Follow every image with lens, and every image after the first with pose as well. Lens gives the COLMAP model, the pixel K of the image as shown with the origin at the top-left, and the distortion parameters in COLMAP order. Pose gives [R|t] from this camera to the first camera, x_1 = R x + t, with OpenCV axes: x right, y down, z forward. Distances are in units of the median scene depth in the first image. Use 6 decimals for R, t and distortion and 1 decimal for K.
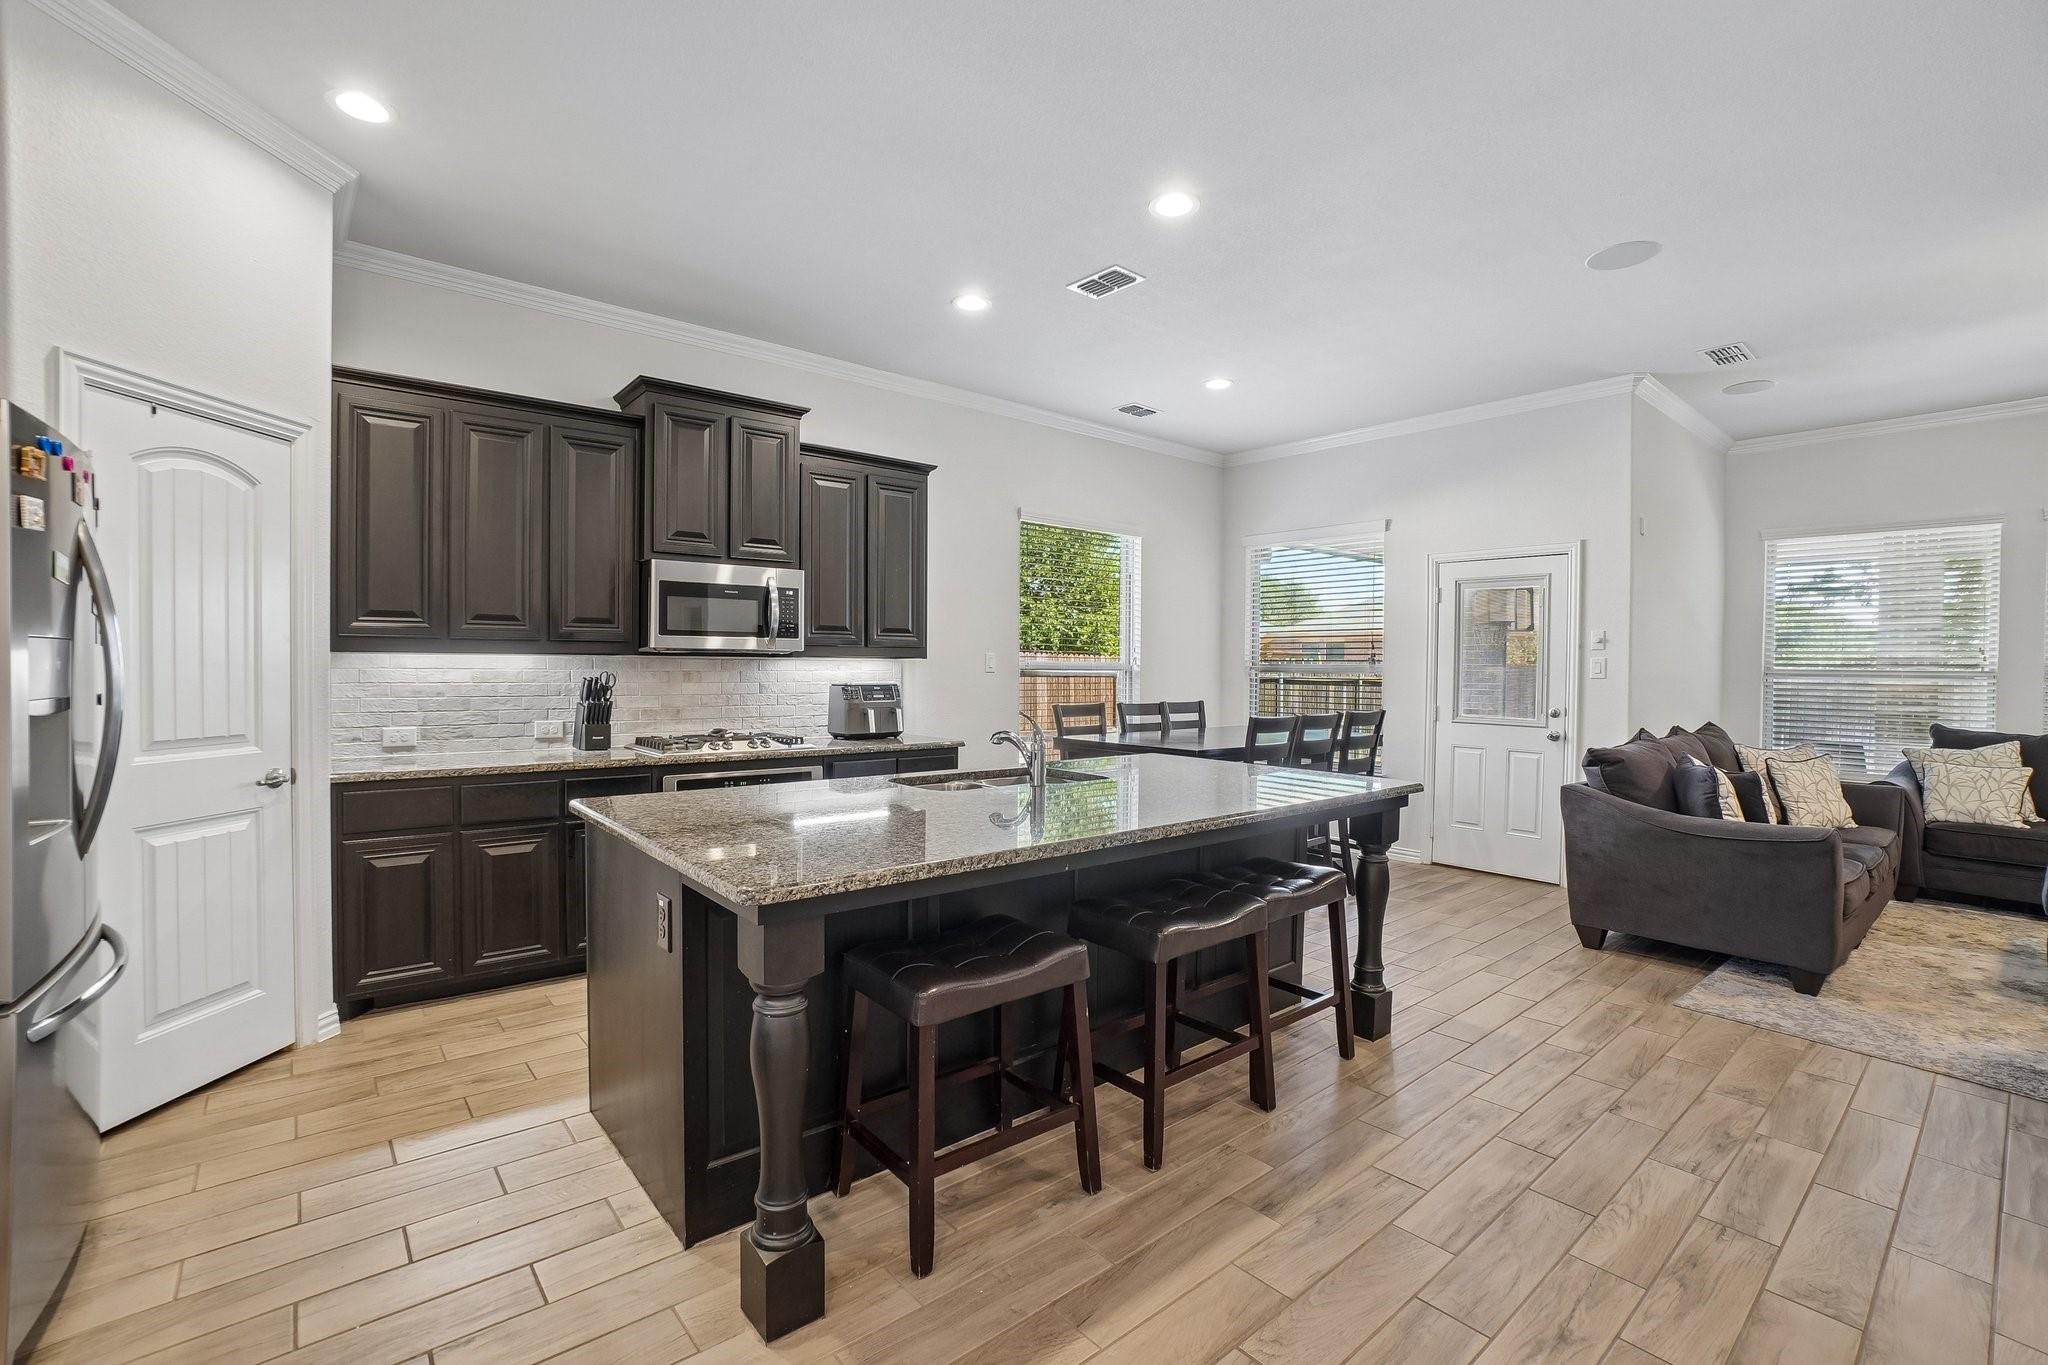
lens RADIAL K [[906.5, 0, 990.7], [0, 906.5, 688.2], [0, 0, 1]] dist [-0.038192, 0.005888]
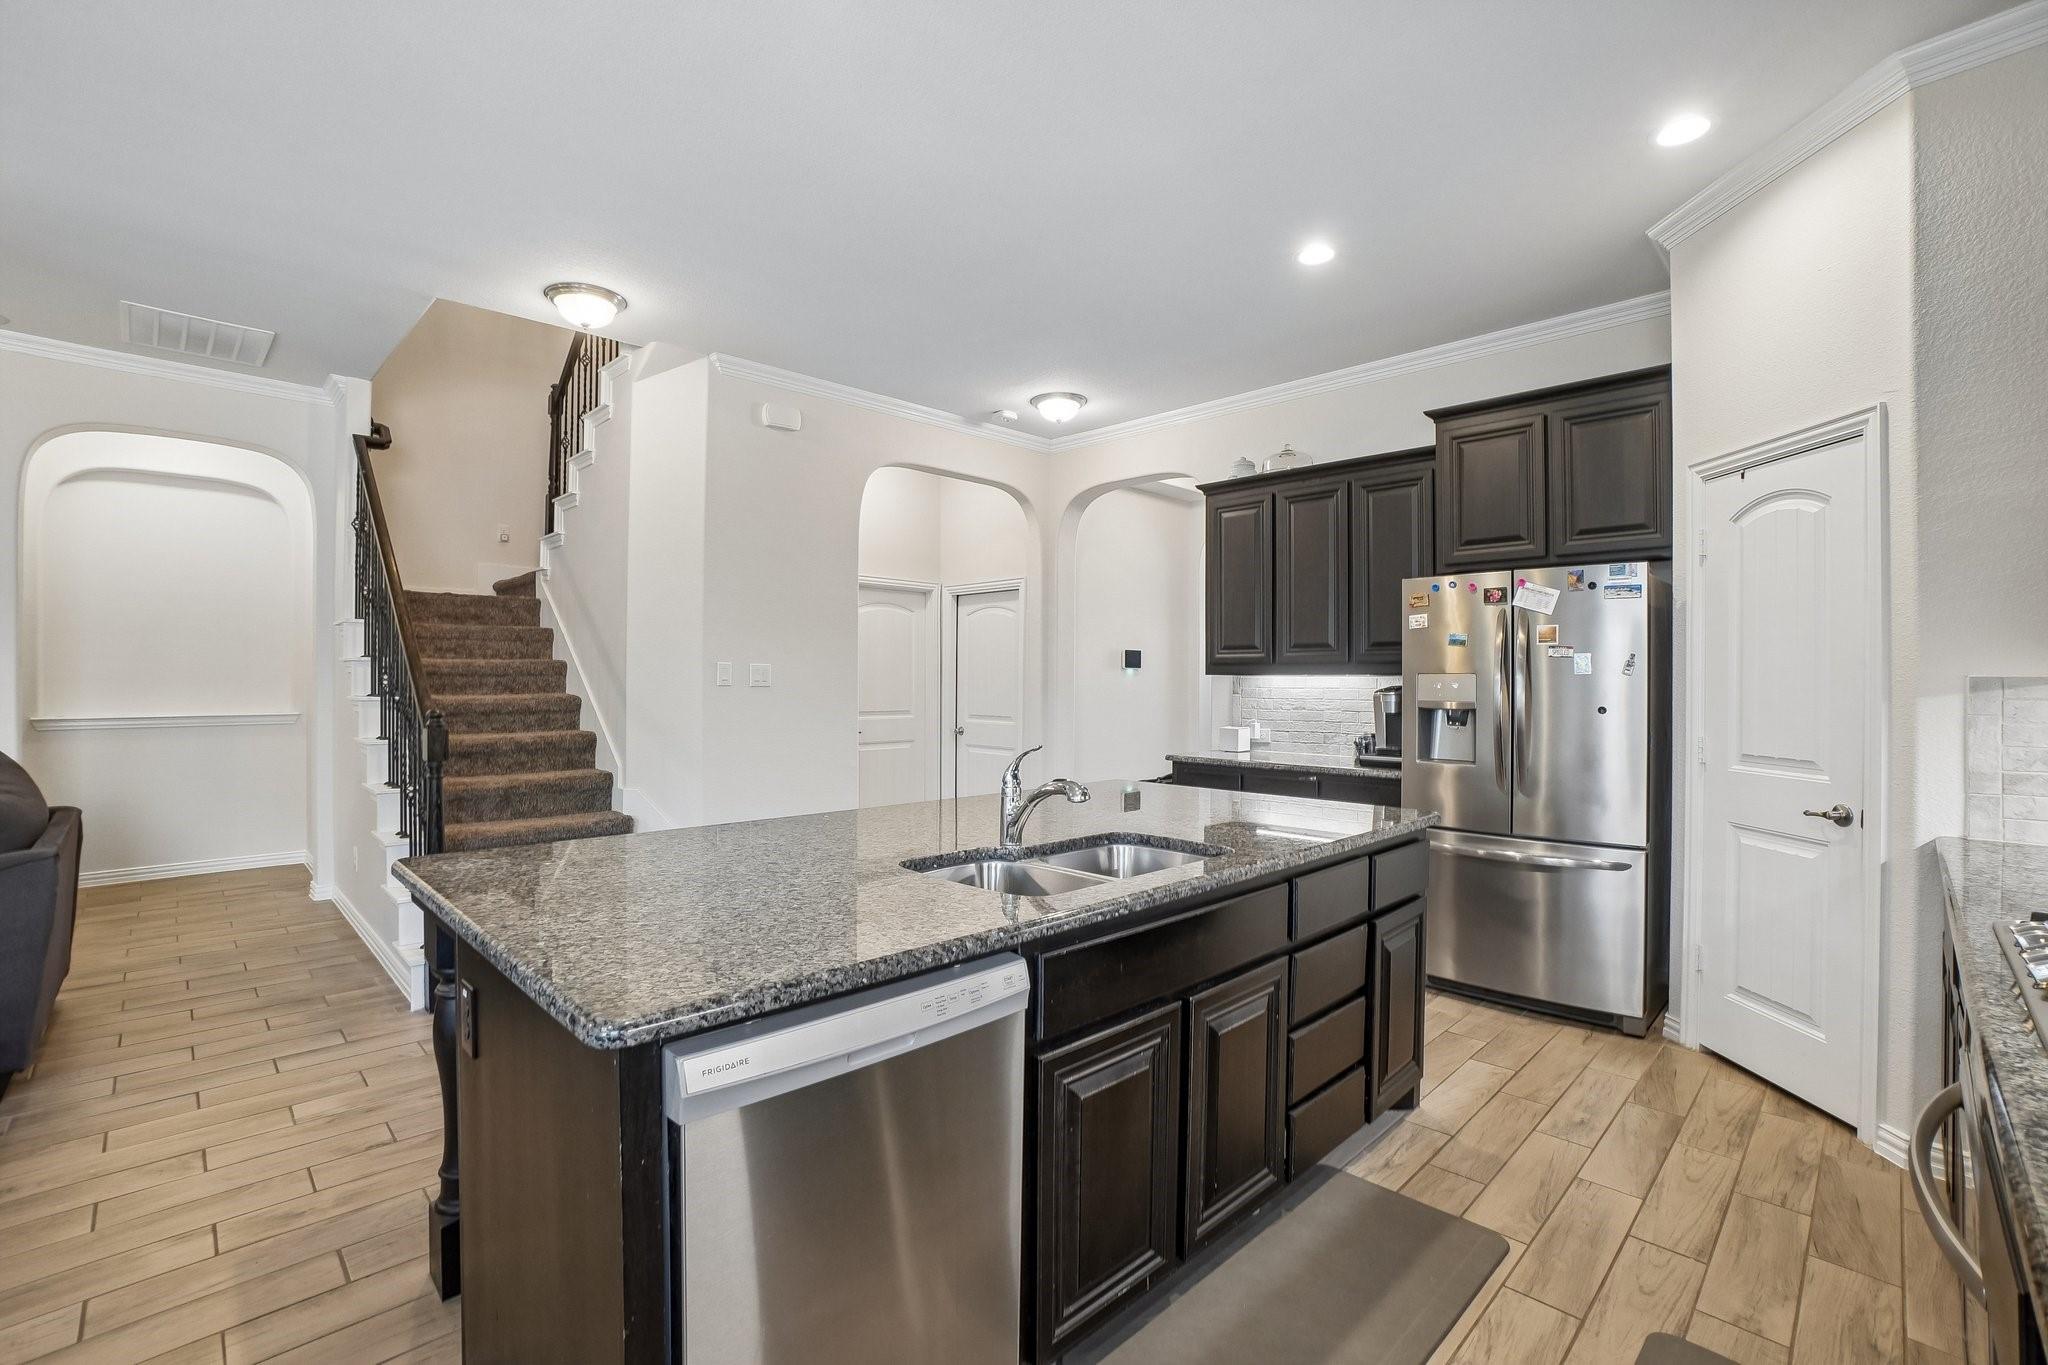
lens RADIAL K [[906.5, 0, 1023.7], [0, 906.5, 669.3], [0, 0, 1]] dist [-0.038192, 0.005888]
pose [[-0.992641, -0.014838, -0.120178, 0.087301], [-0.016349, 0.999799, 0.011598, -0.028979], [0.119982, 0.013477, -0.992685, 1.172337]]
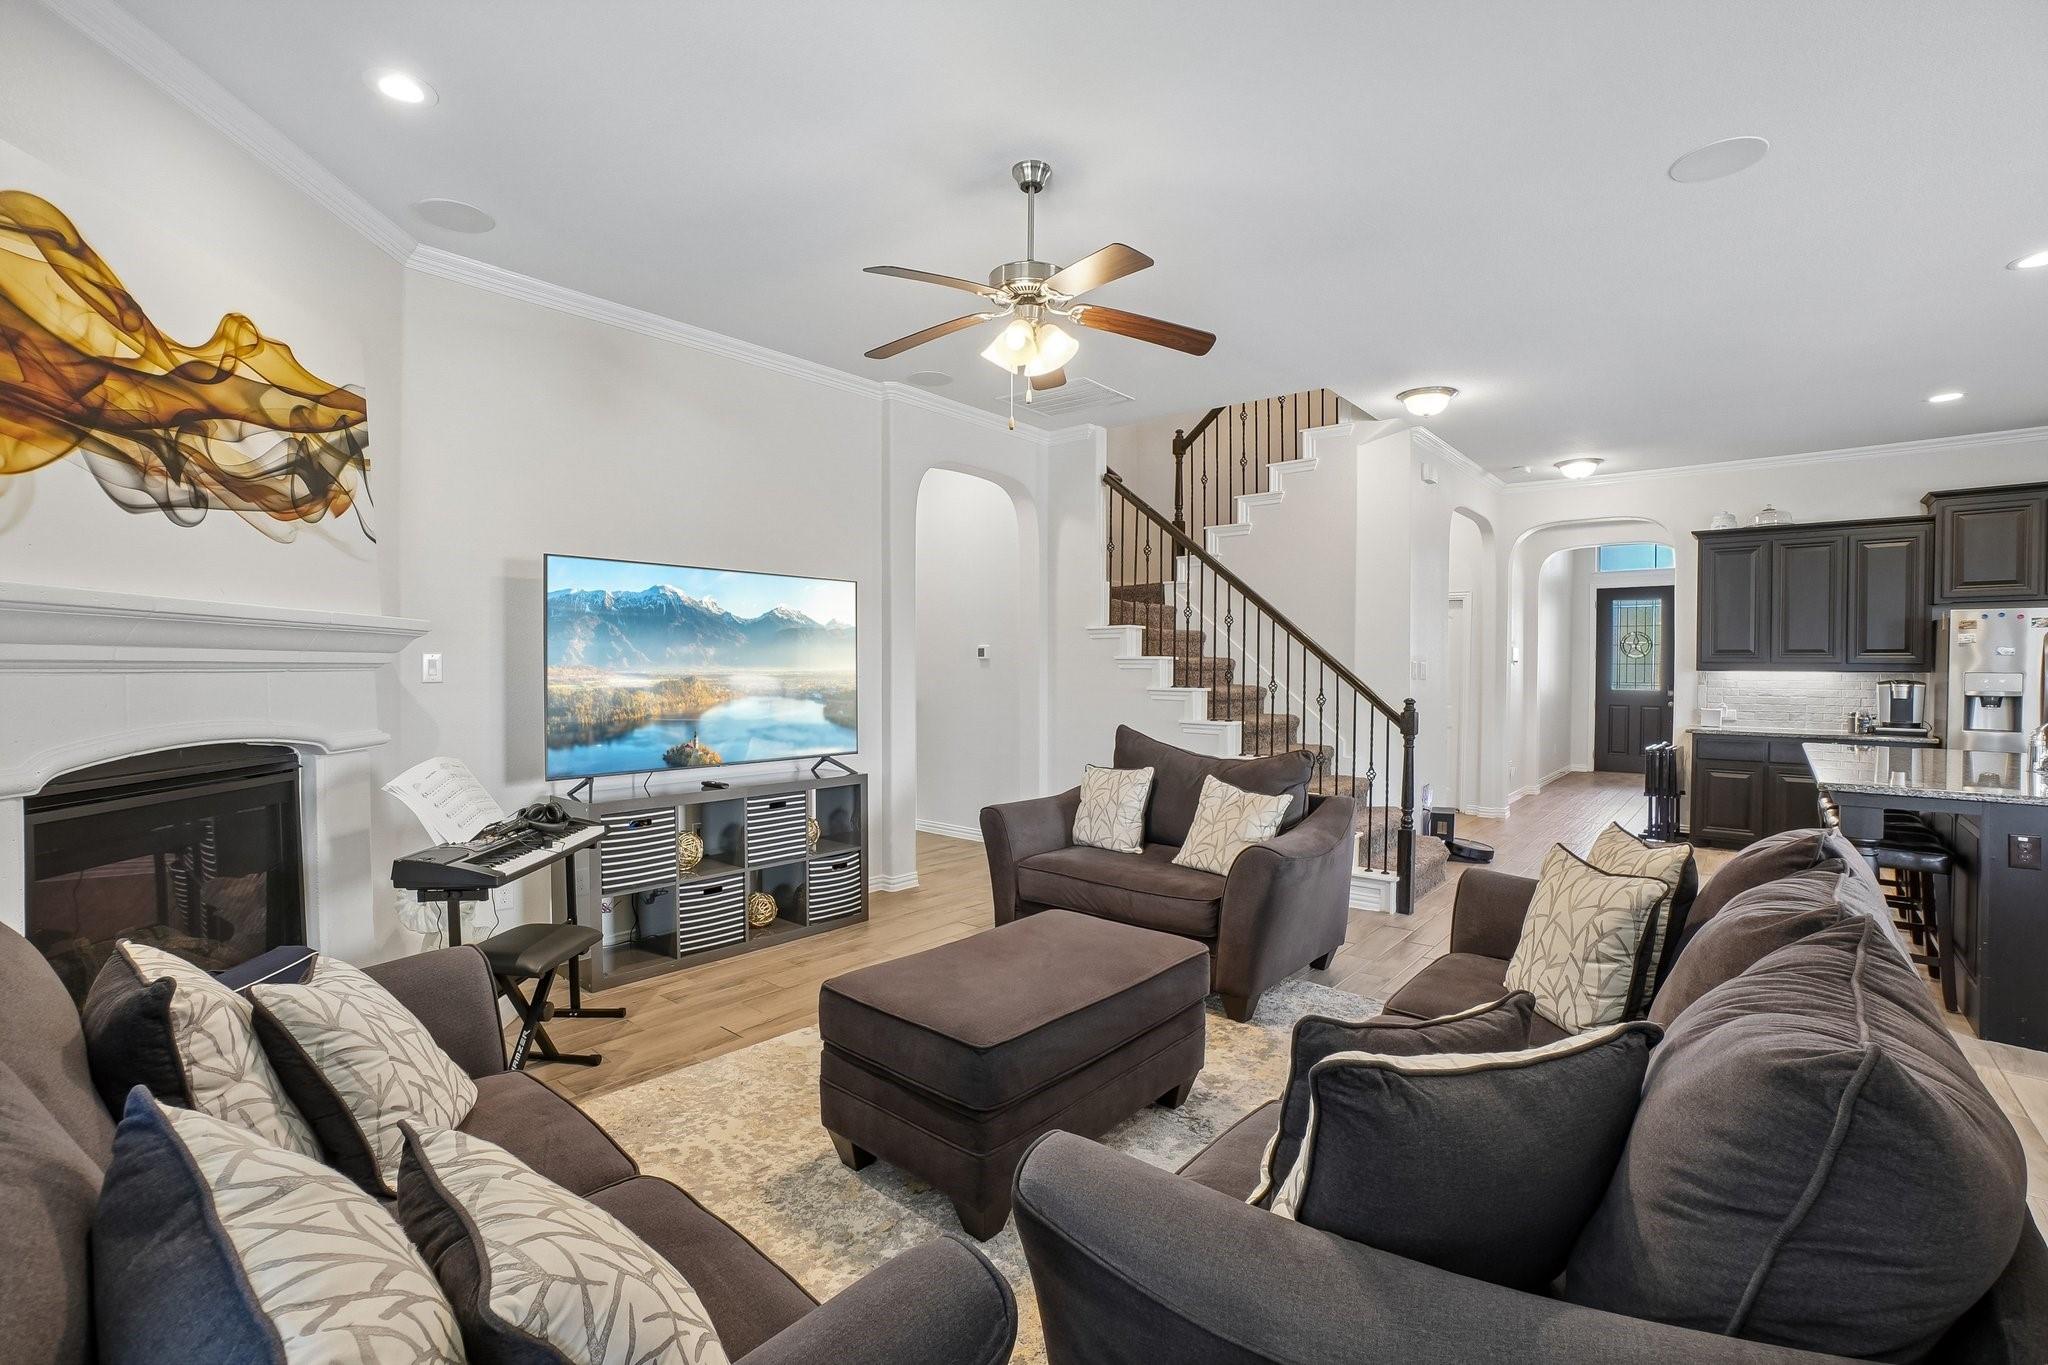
lens RADIAL K [[906.5, 0, 1003.1], [0, 906.5, 679.9], [0, 0, 1]] dist [-0.038192, 0.005888]
pose [[-0.981430, -0.011974, -0.191447, 1.238640], [-0.019437, 0.999120, 0.037156, -0.030531], [0.190834, 0.040187, -0.980799, 1.353534]]
